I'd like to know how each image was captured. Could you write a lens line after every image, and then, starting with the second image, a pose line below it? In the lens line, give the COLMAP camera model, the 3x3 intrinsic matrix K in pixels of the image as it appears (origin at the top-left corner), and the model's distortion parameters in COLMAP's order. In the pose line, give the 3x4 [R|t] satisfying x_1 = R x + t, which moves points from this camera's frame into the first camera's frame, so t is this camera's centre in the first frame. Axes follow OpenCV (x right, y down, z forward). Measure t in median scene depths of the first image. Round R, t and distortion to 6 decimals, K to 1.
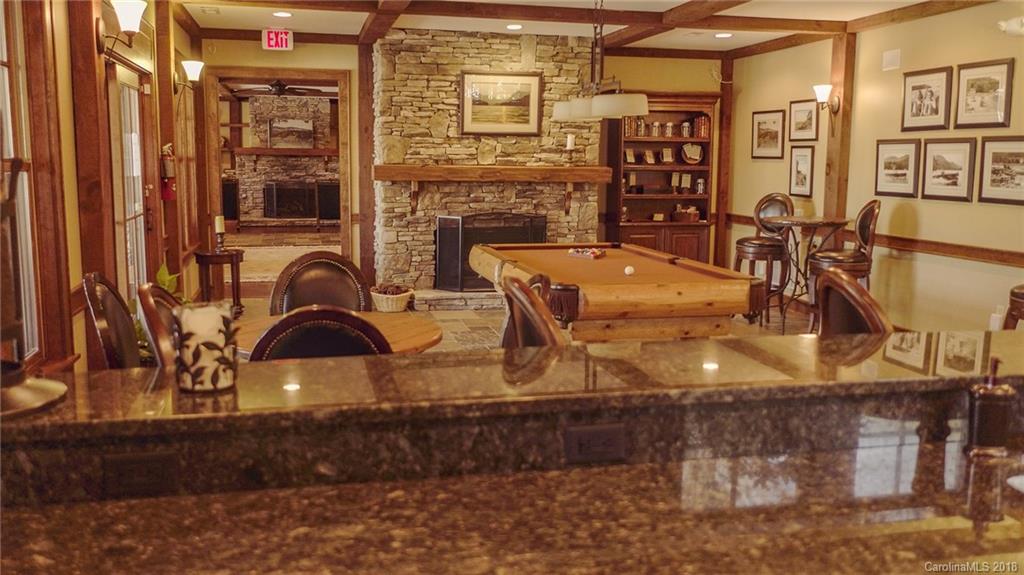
lens RADIAL K [[917.8, 0, 514.7], [0, 917.8, 287.0], [0, 0, 1]] dist [-0.011008, 0.017525]
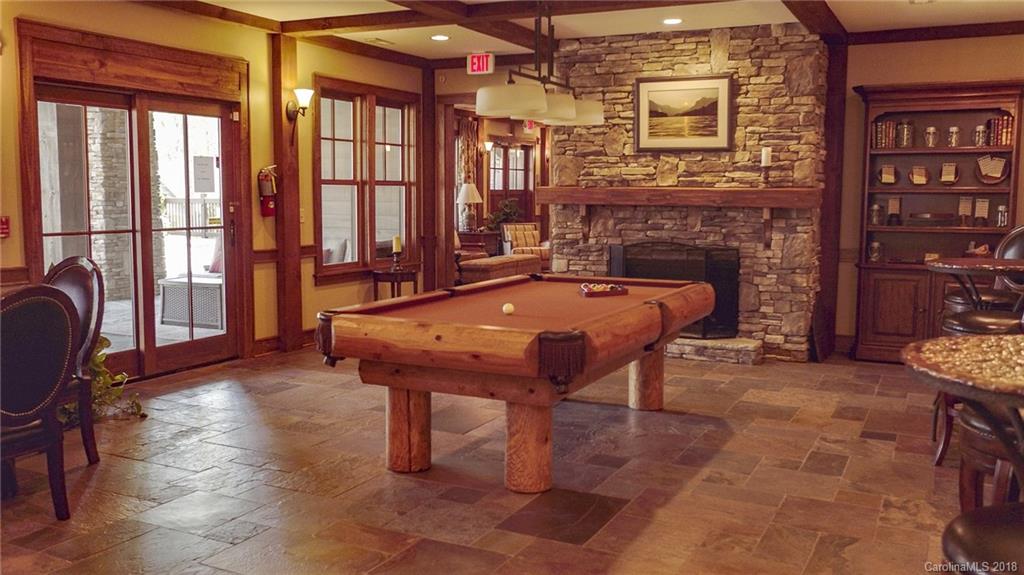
lens RADIAL K [[917.8, 0, 511.5], [0, 917.8, 285.8], [0, 0, 1]] dist [-0.011008, 0.017525]
pose [[0.762901, 0.058901, -0.643827, 0.415963], [-0.086885, 0.996148, -0.011821, -0.018824], [0.640651, 0.064957, 0.765080, 0.264335]]
